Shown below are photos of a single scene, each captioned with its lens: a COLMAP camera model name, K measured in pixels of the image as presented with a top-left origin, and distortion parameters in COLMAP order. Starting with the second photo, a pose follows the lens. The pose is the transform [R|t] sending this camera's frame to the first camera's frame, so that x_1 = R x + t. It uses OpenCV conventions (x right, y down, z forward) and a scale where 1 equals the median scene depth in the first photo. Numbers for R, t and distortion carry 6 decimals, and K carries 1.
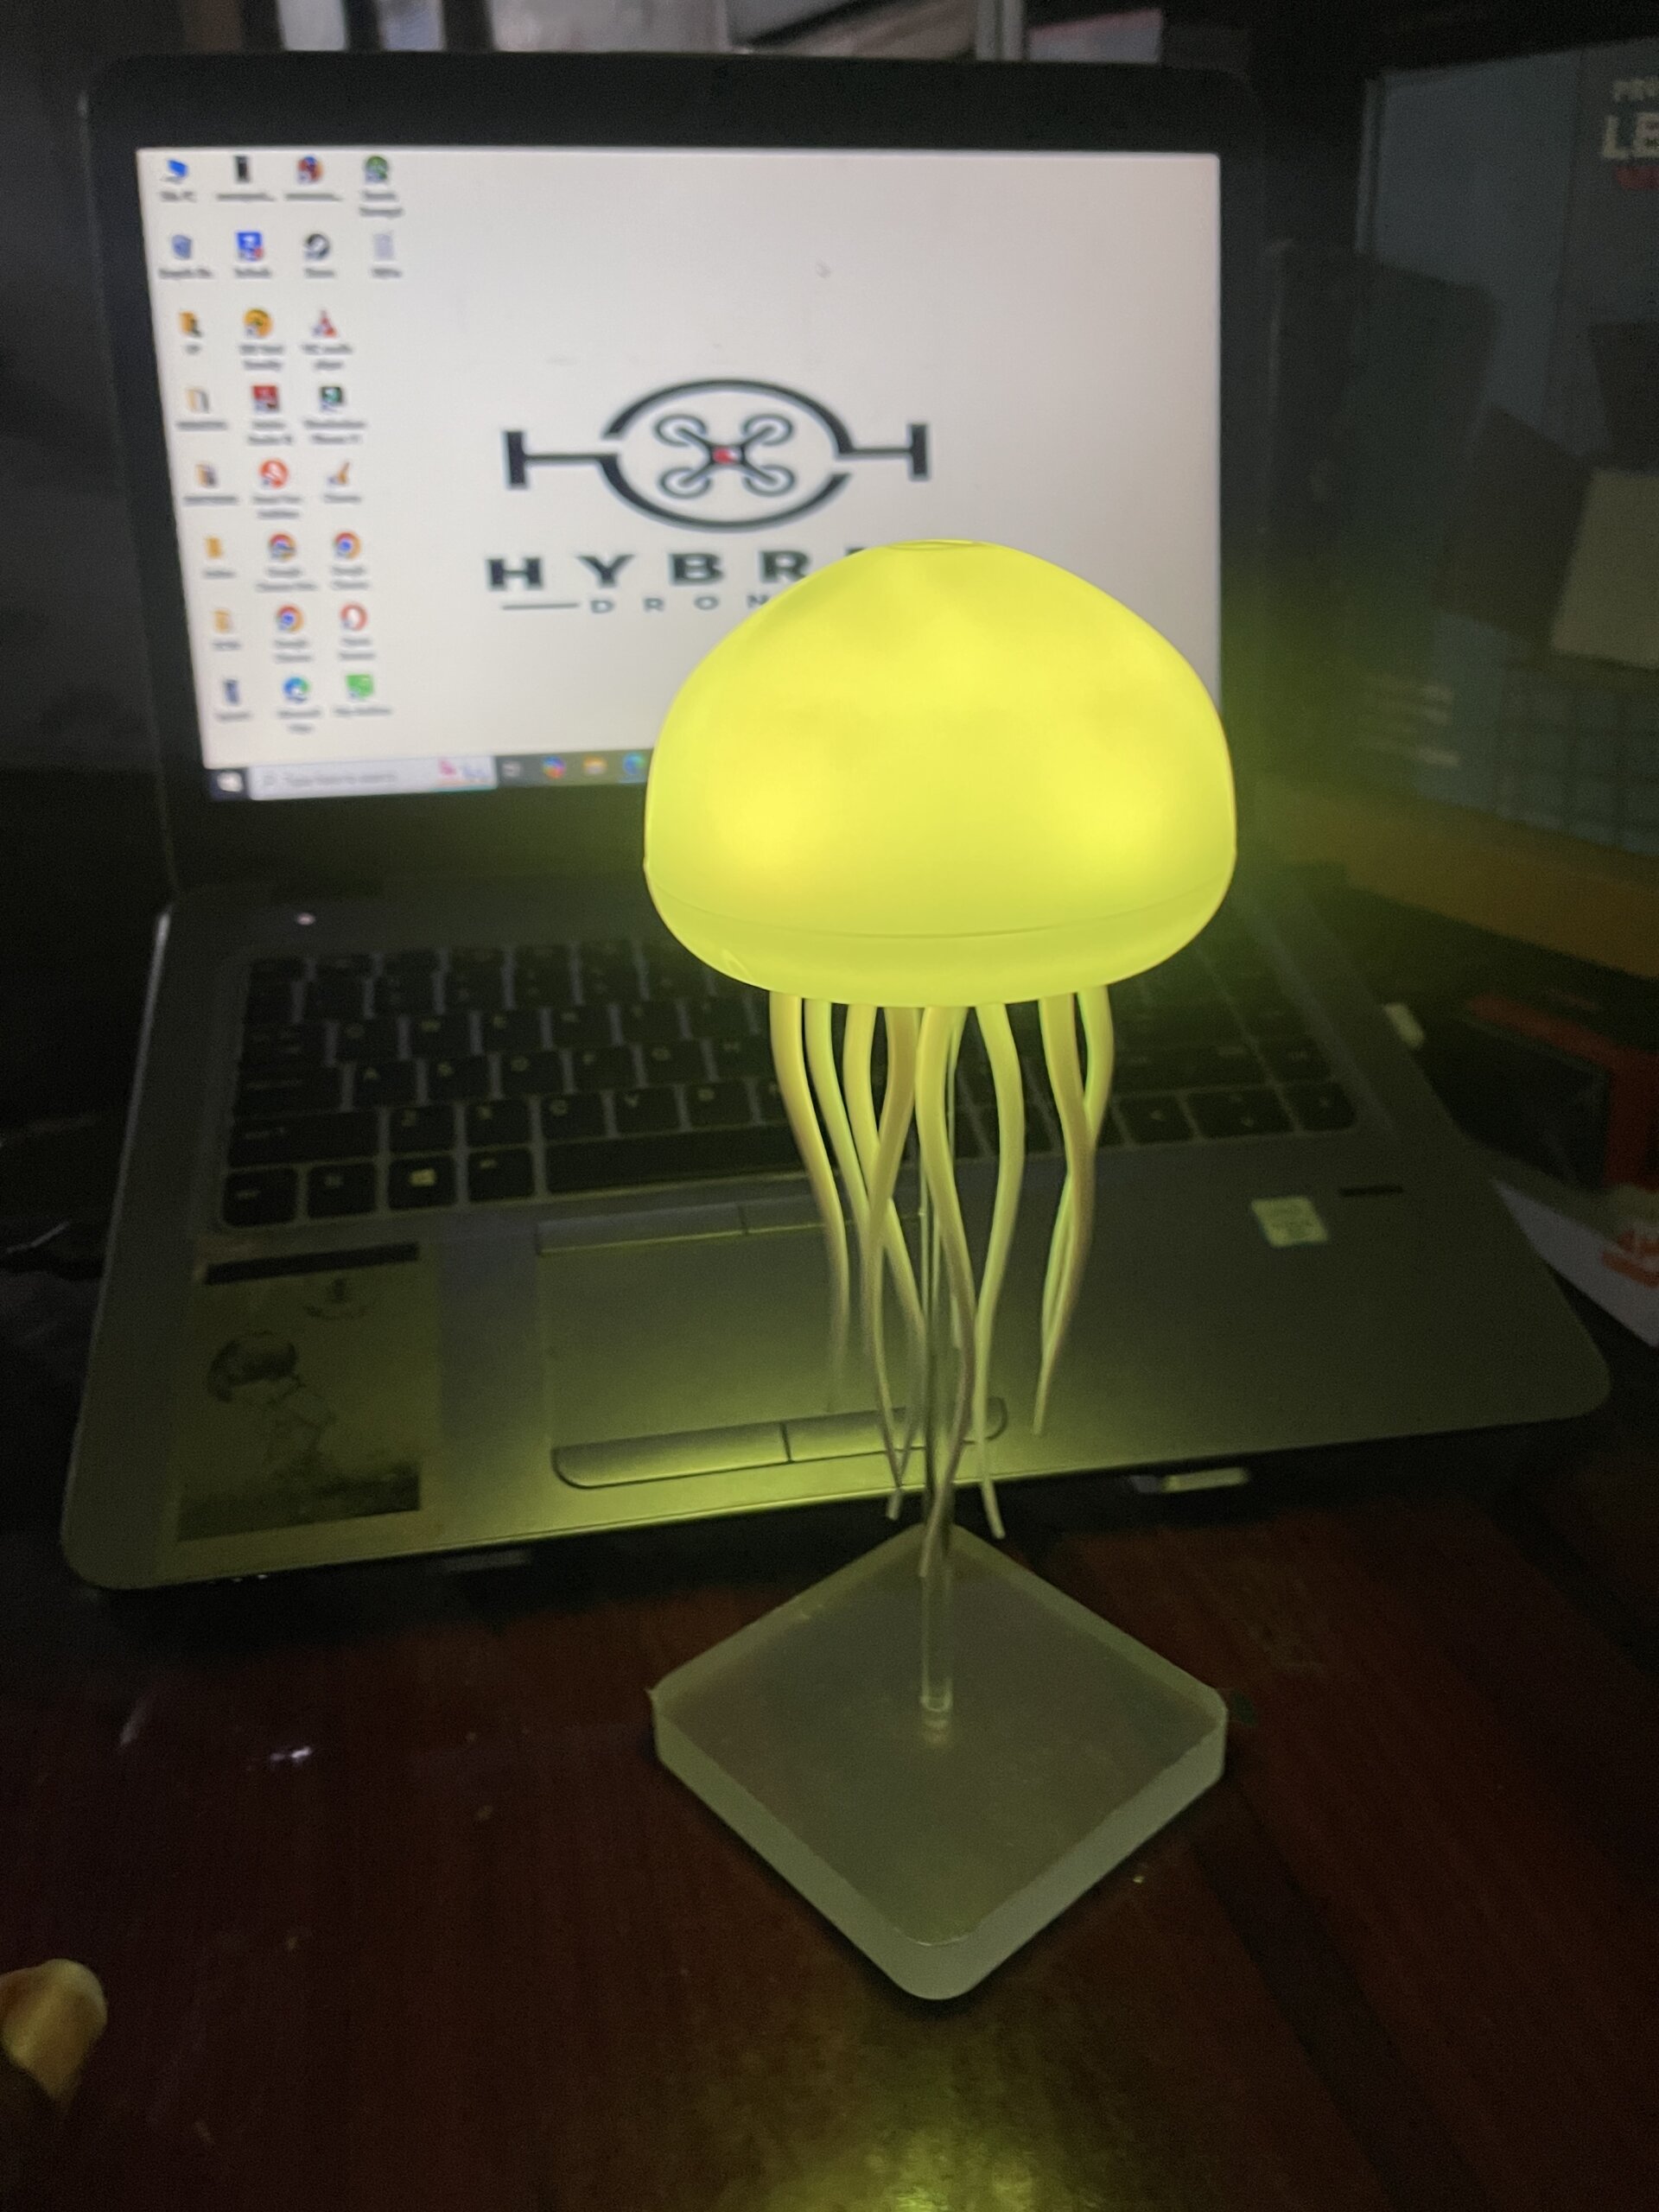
lens RADIAL K [[1614.3, 0, 825.1], [0, 1614.3, 1116.1], [0, 0, 1]] dist [-0.012269, -0.010468]
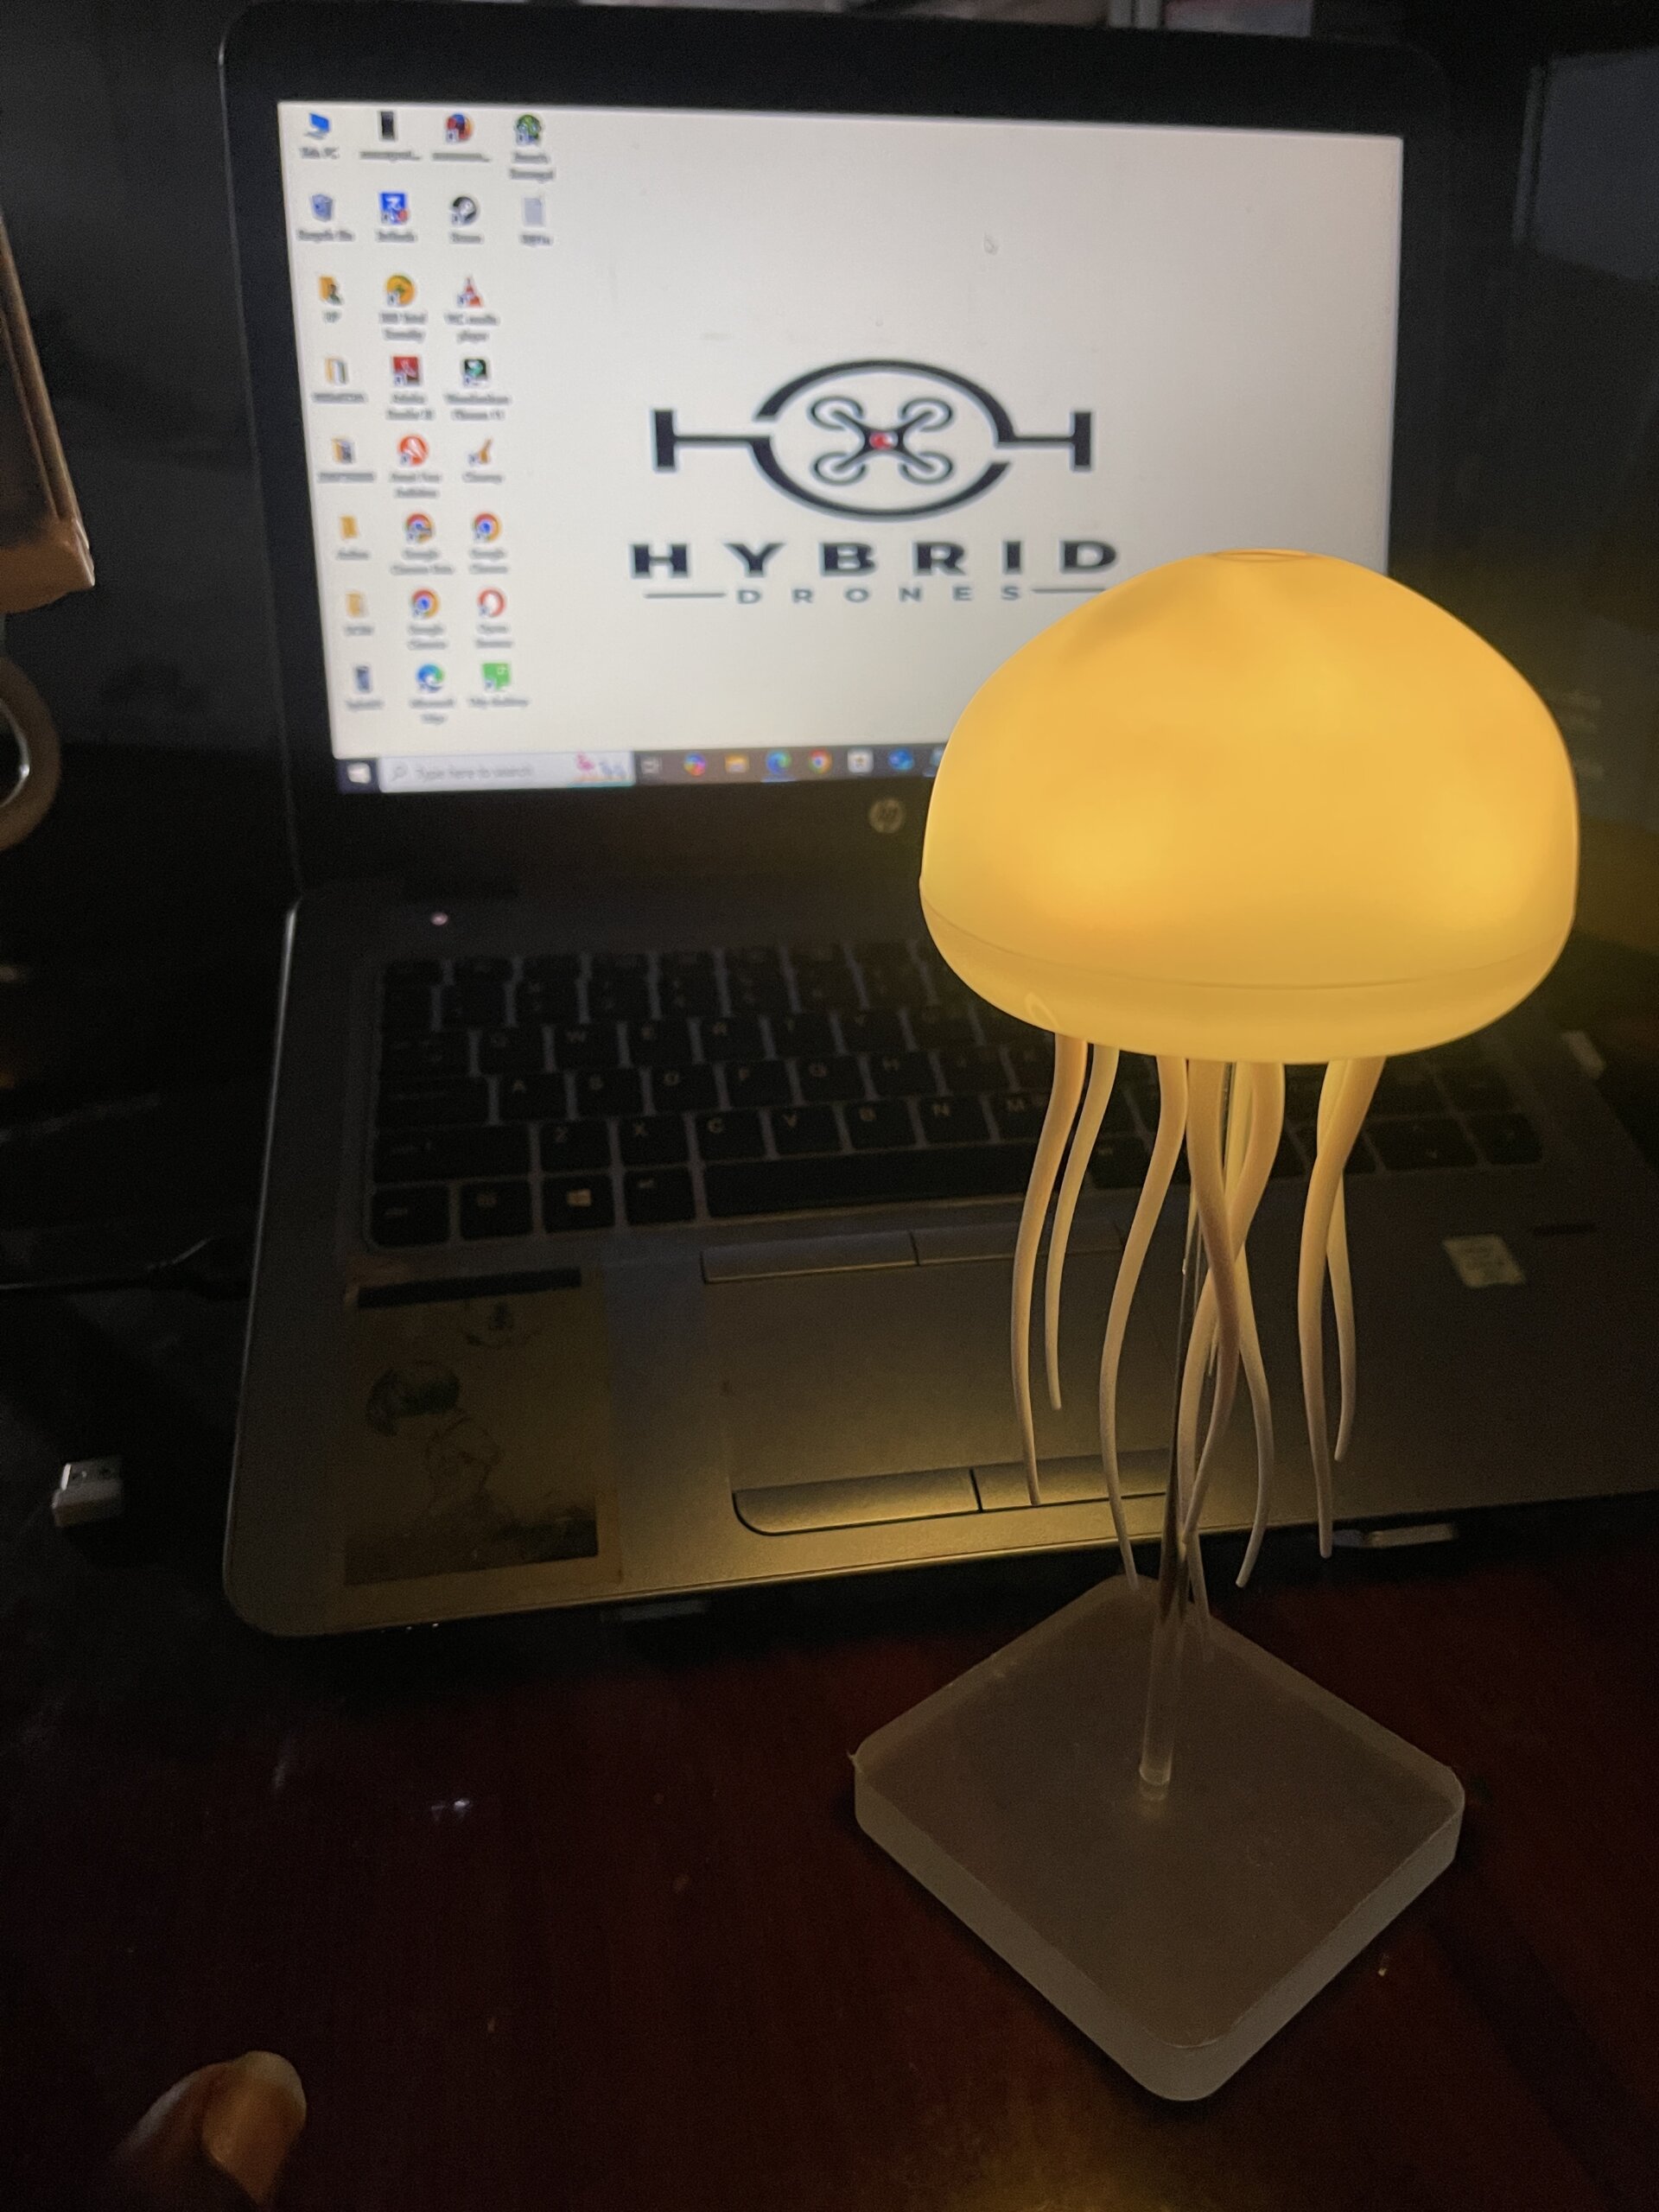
lens RADIAL K [[1614.3, 0, 822.3], [0, 1614.3, 1126.6], [0, 0, 1]] dist [-0.012269, -0.010468]
pose [[0.999806, 0.019673, 0.001032, -0.095912], [-0.019689, 0.999617, 0.019440, -0.023158], [-0.000649, -0.019457, 0.999810, 0.041127]]
